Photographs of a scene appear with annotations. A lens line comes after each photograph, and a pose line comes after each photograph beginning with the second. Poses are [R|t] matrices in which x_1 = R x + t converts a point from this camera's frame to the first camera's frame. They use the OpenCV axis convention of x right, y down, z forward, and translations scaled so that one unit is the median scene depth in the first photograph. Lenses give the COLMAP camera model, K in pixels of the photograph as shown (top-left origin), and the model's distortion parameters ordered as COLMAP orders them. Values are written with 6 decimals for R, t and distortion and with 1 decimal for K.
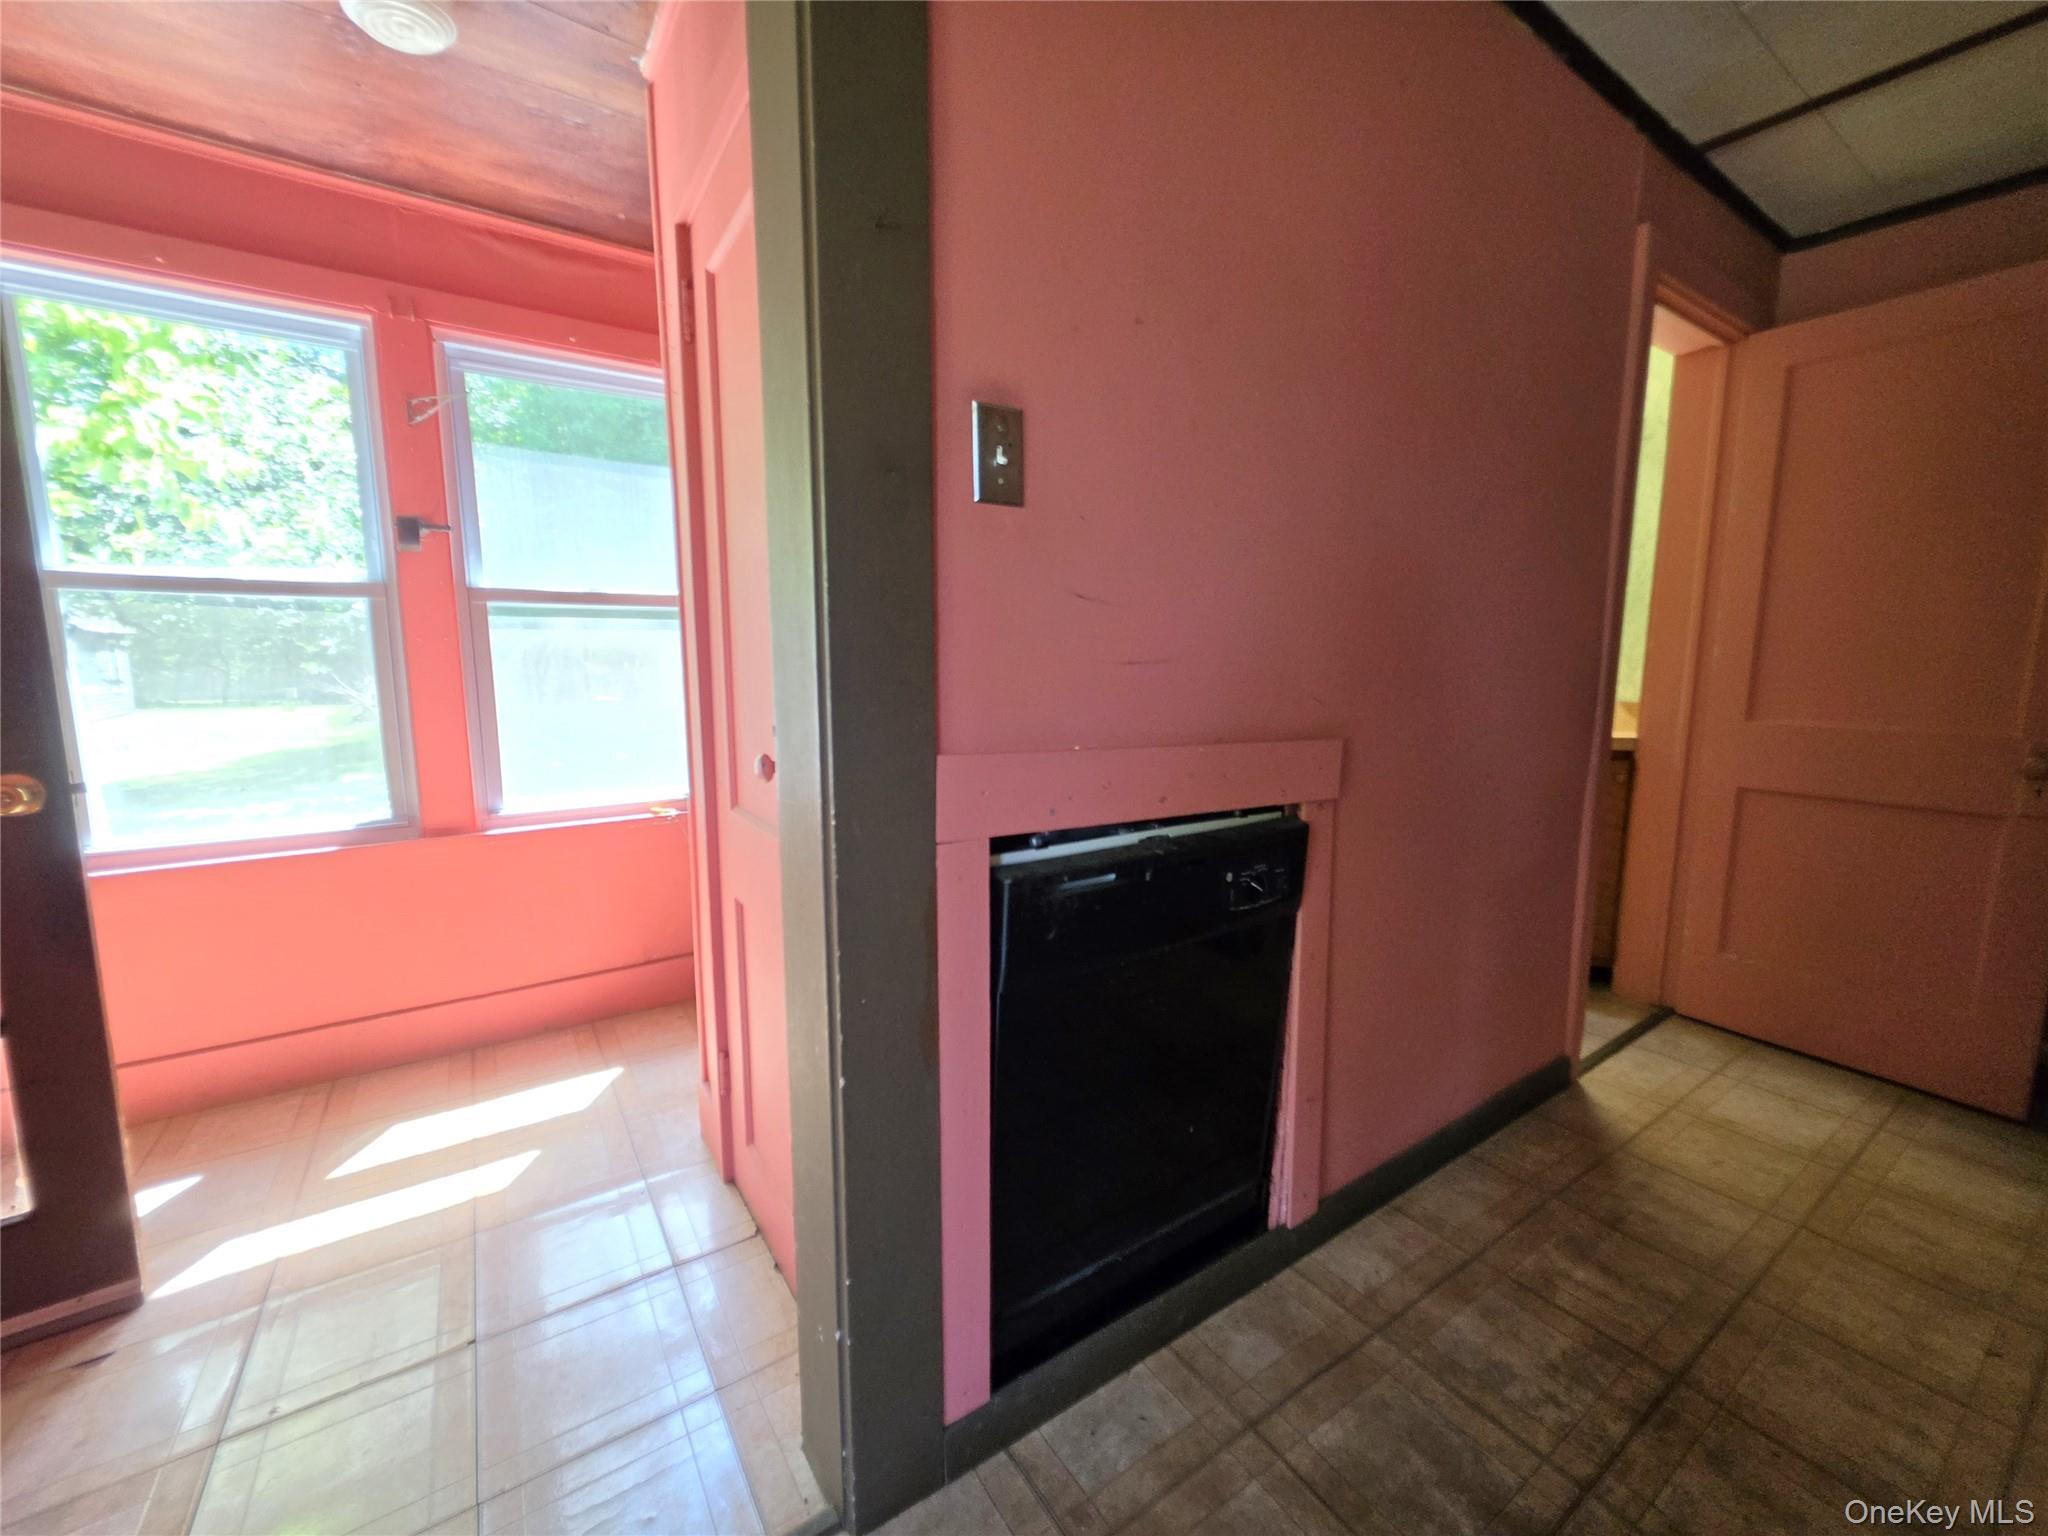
lens RADIAL K [[822.0, 0, 1024.0], [0, 822.0, 768.0], [0, 0, 1]] dist [-0.000074, 0.000075]
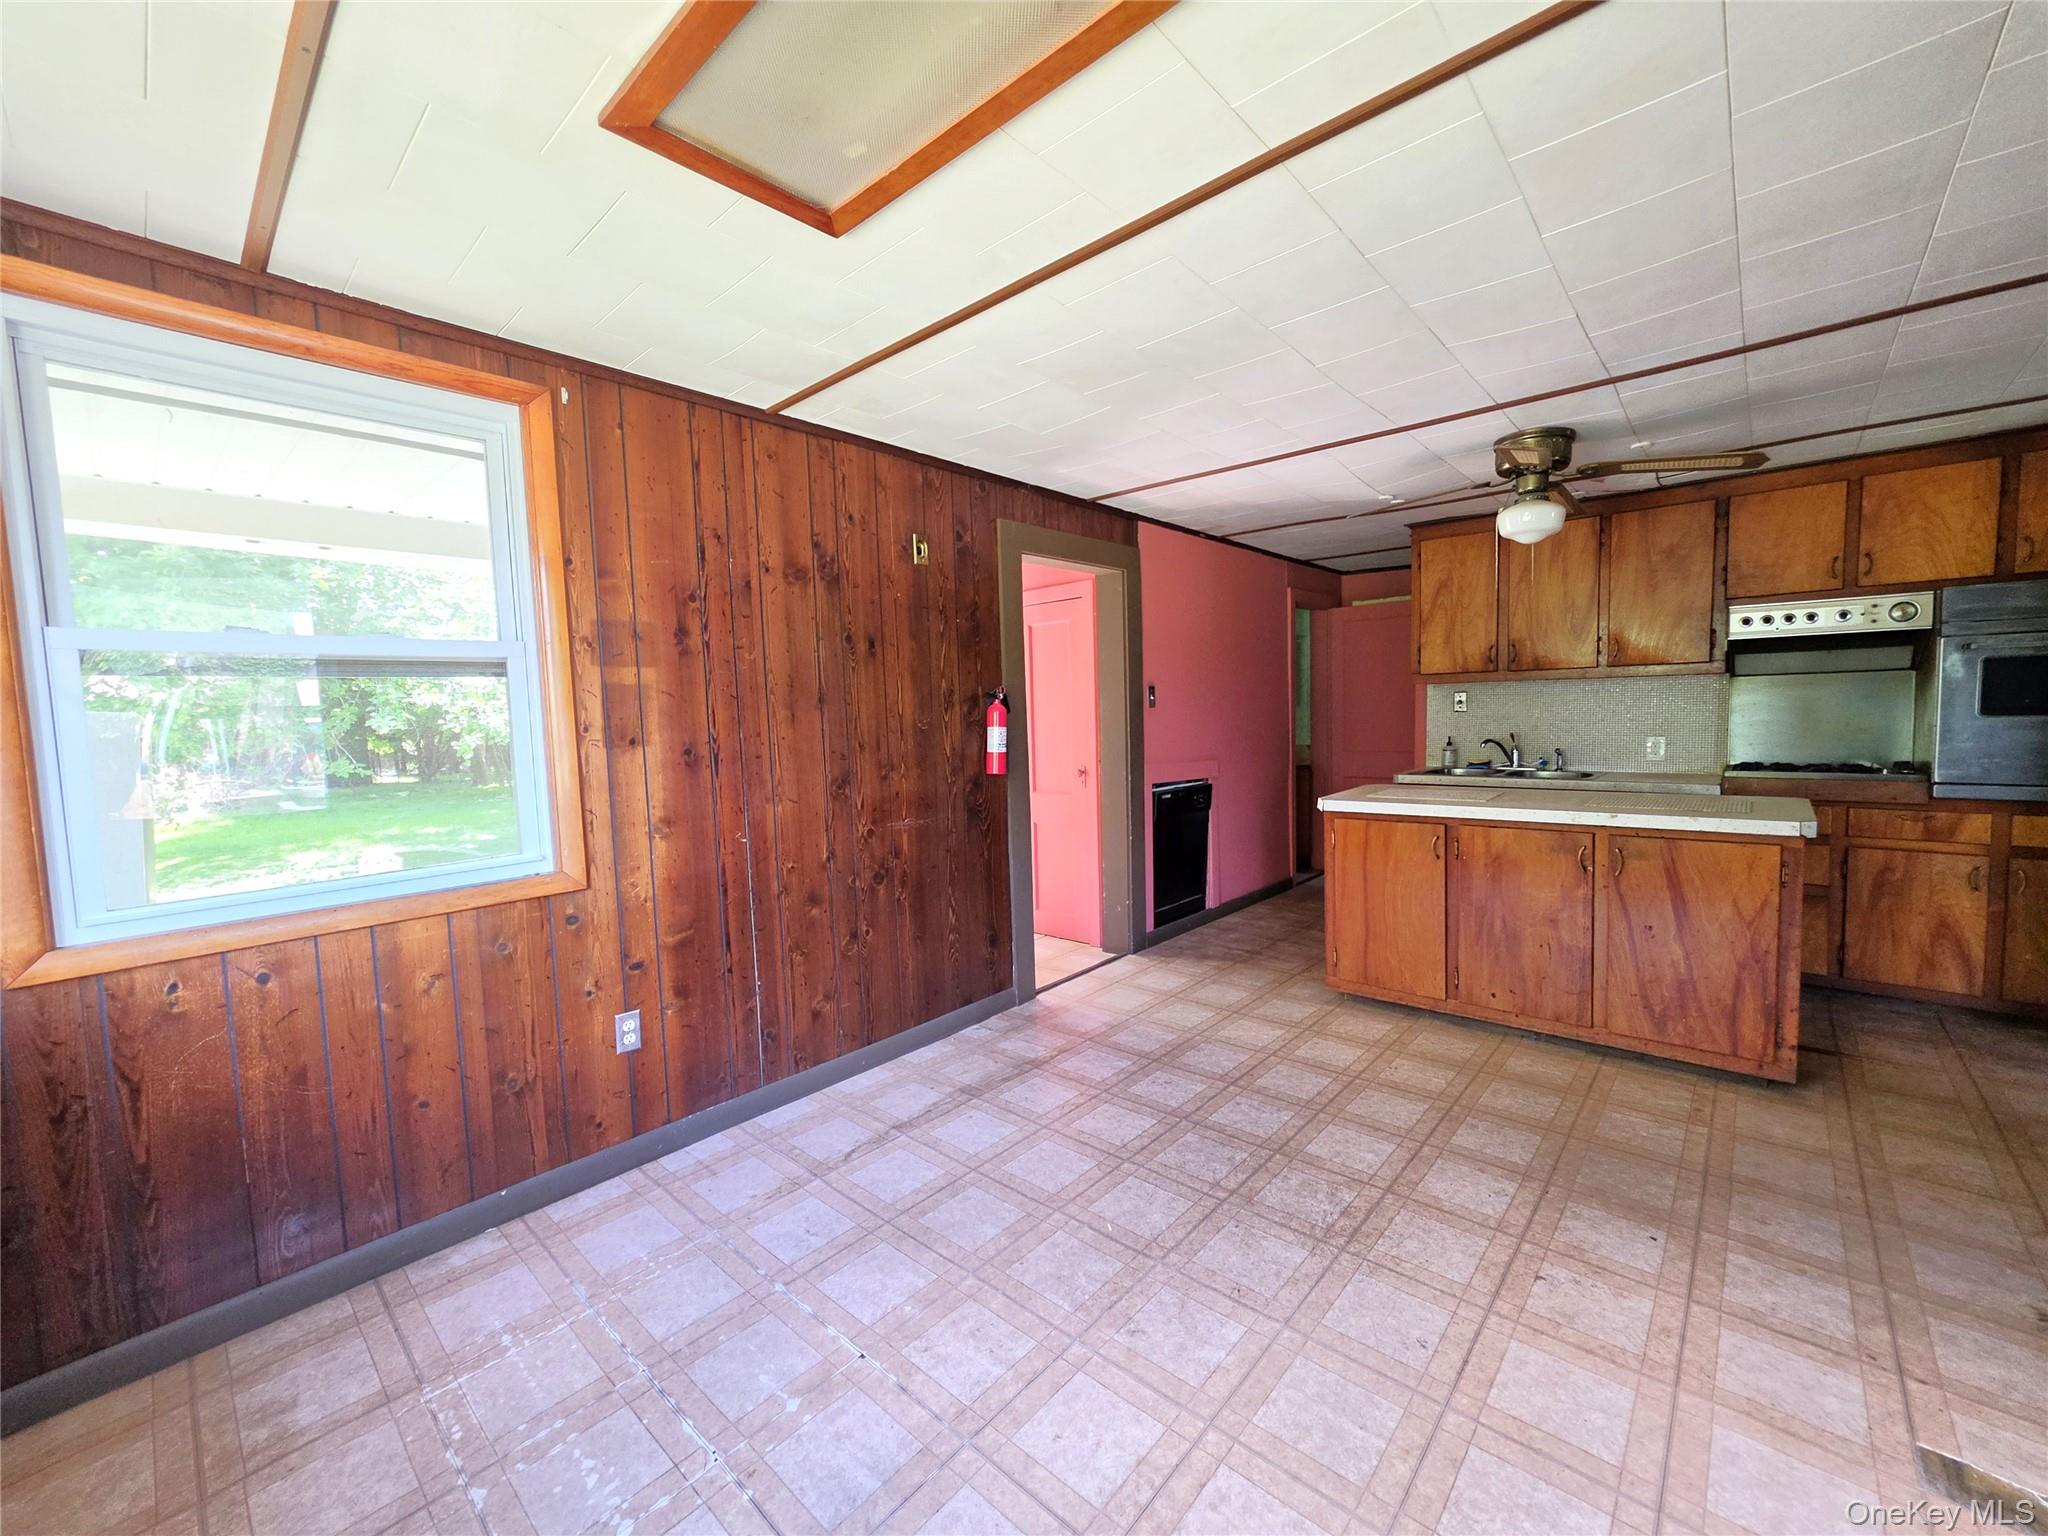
lens RADIAL K [[814.7, 0, 1020.4], [0, 814.7, 765.6], [0, 0, 1]] dist [-0.001193, -0.000386]
pose [[0.970728, -0.047862, 0.235366, -0.839305], [0.063897, 0.996092, -0.060974, 0.100427], [-0.231528, 0.074228, 0.969992, -1.459534]]
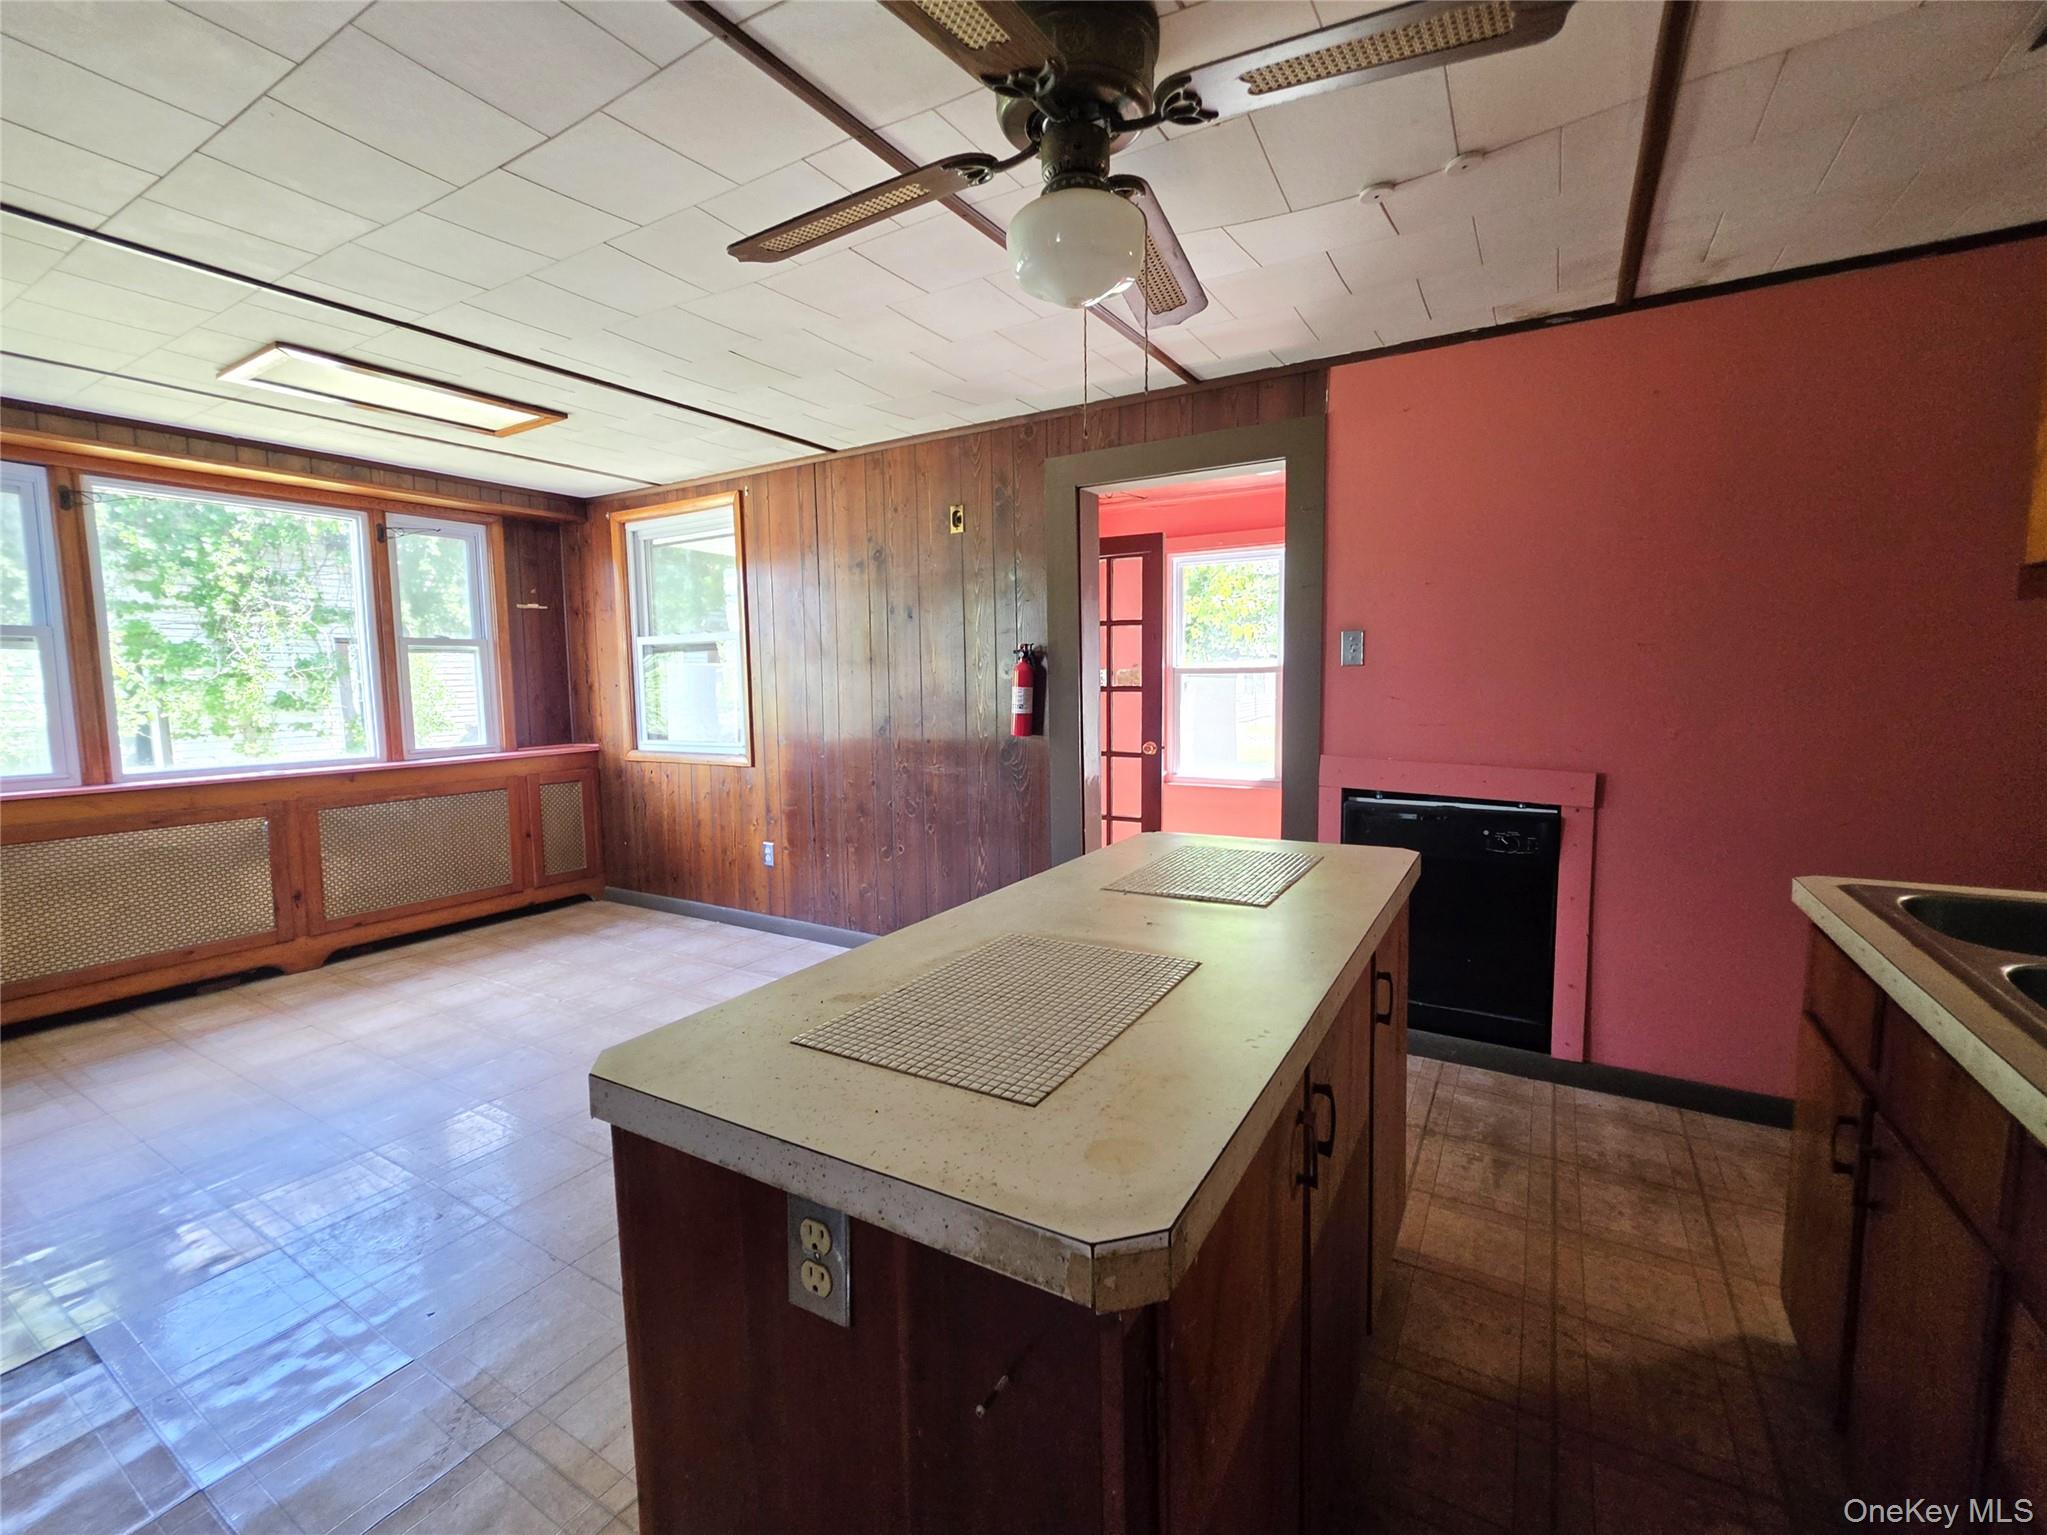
lens RADIAL K [[872.4, 0, 1019.2], [0, 872.4, 760.3], [0, 0, 1]] dist [-0.000452, 0.000252]
pose [[0.427062, 0.080798, -0.900605, 1.021776], [-0.105119, 0.993683, 0.039302, -0.004767], [0.898091, 0.077886, 0.432858, -0.584586]]
